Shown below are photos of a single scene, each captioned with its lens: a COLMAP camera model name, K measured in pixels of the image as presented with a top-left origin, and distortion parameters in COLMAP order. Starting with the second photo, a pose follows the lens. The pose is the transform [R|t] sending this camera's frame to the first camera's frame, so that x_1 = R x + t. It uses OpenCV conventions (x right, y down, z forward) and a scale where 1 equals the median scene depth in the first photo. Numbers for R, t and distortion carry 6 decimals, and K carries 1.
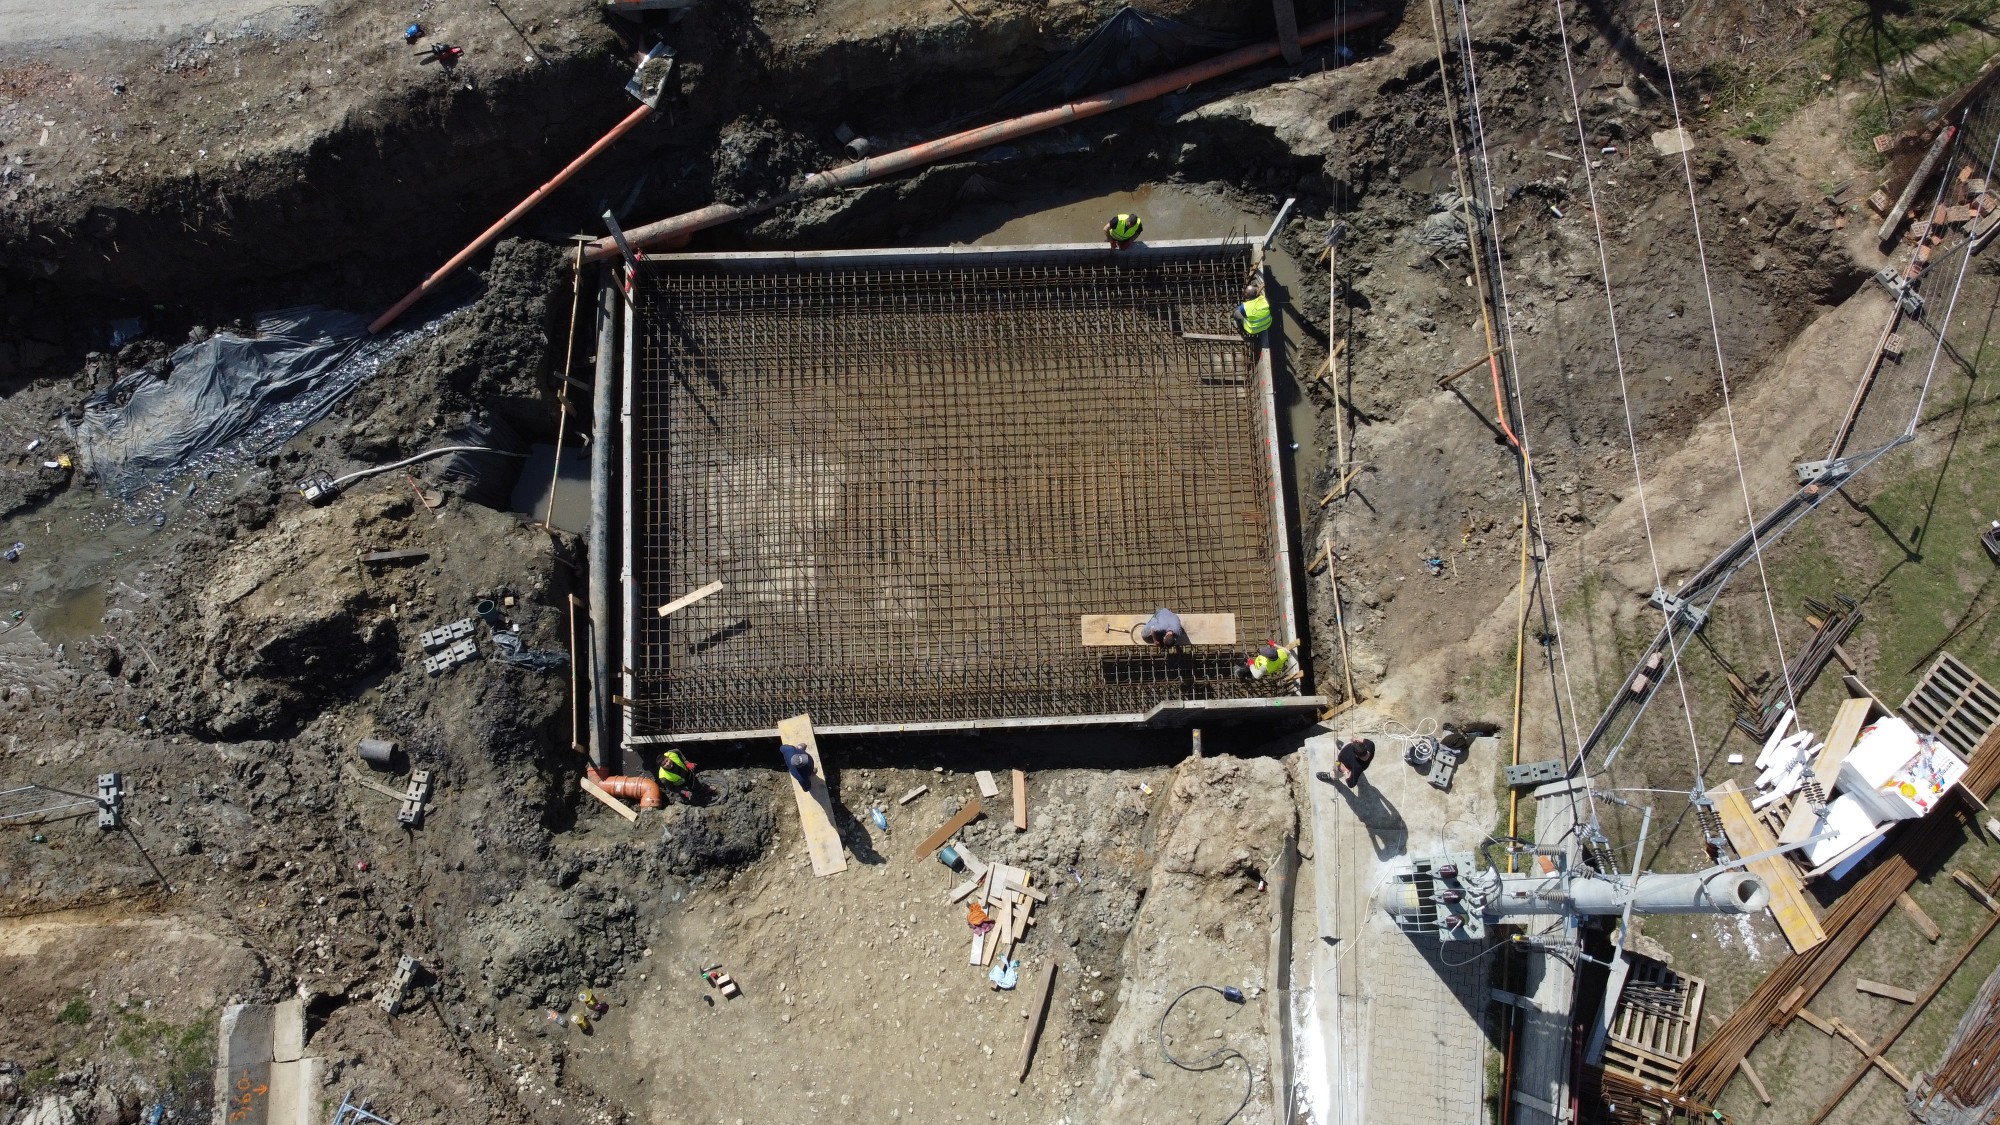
lens RADIAL K [[1472.1, 0, 1000.0], [0, 1472.1, 562.5], [0, 0, 1]] dist [0.004819, -0.008236]
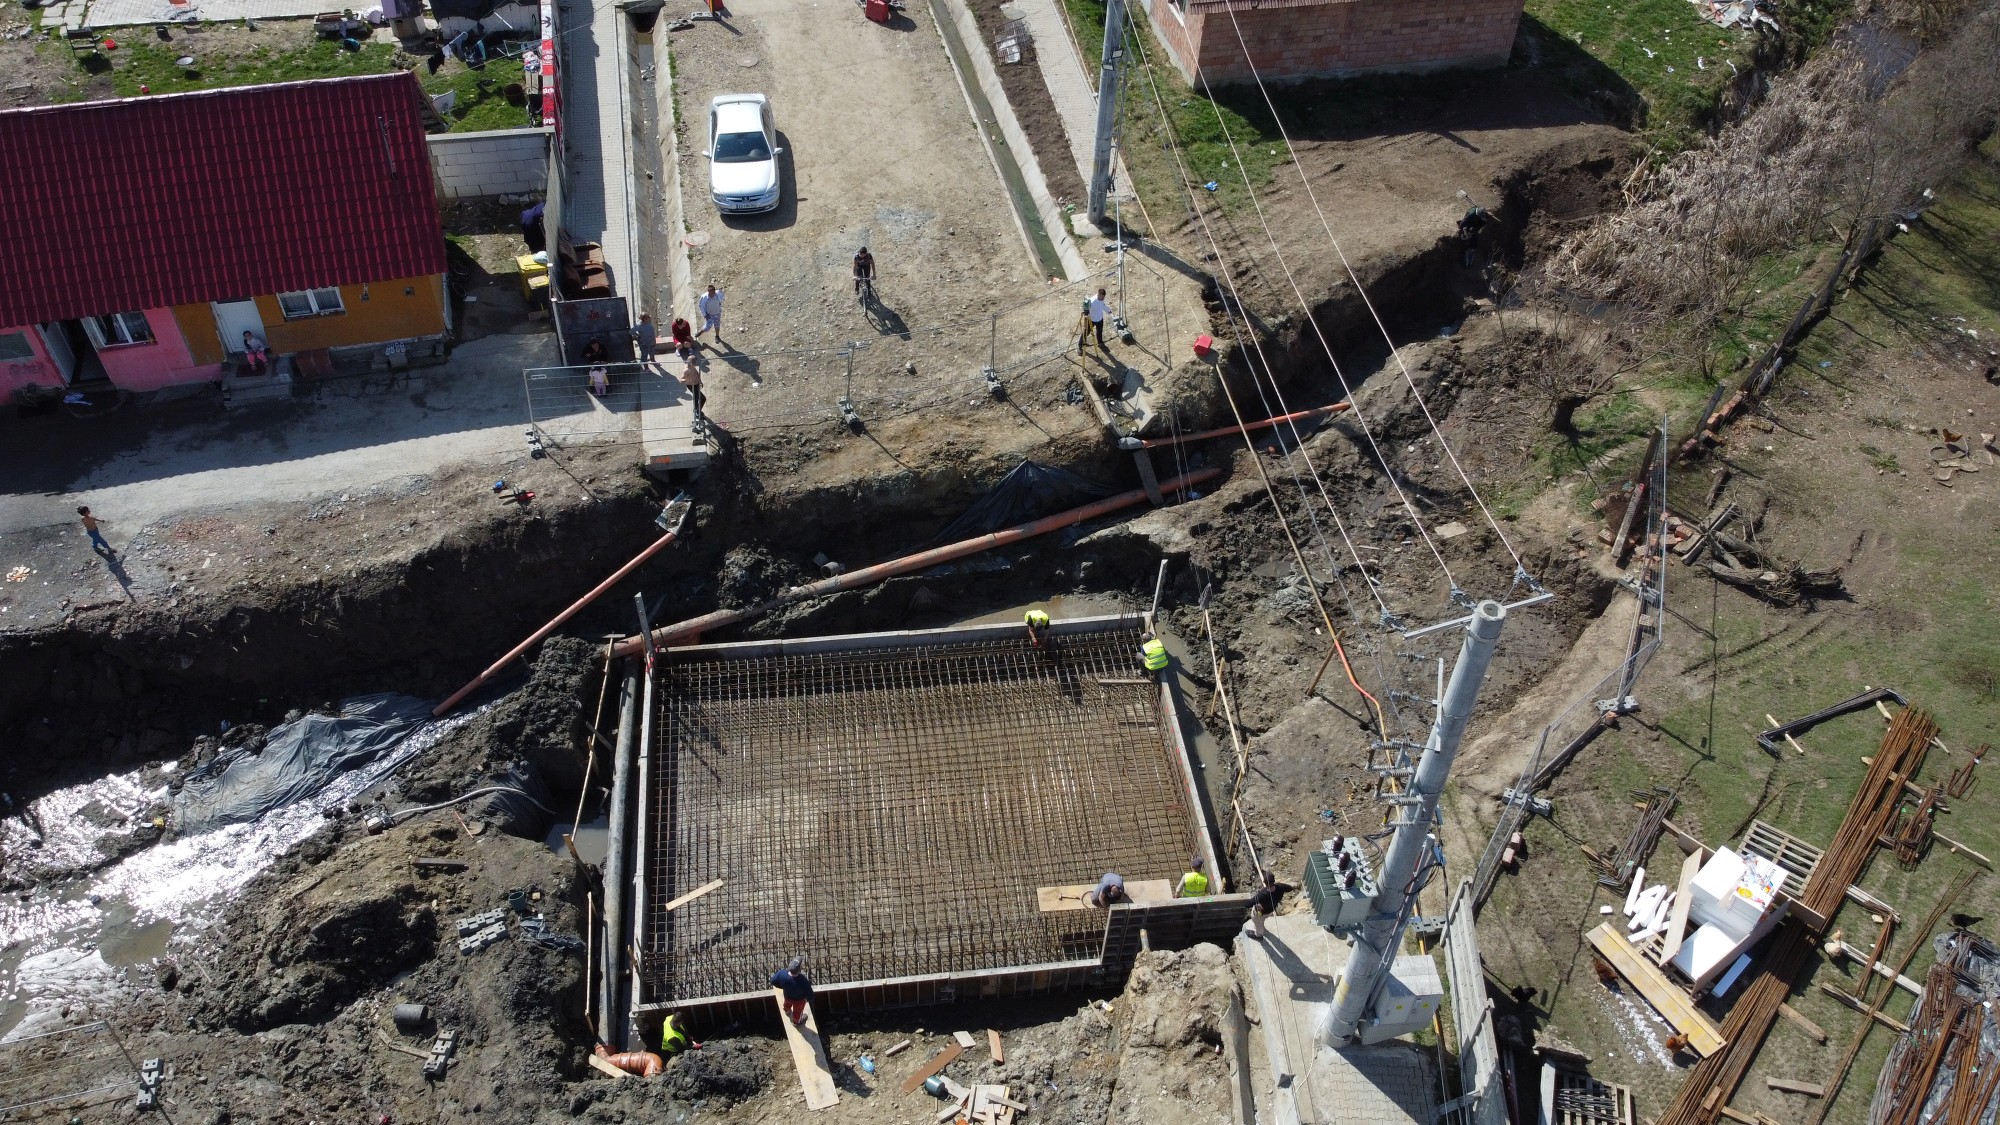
lens RADIAL K [[1472.1, 0, 1000.0], [0, 1472.1, 562.5], [0, 0, 1]] dist [0.004819, -0.008236]
pose [[0.996505, -0.065206, 0.052218, -0.017044], [0.082825, 0.852679, -0.515828, 0.425845], [-0.010890, 0.518350, 0.855100, -0.117705]]
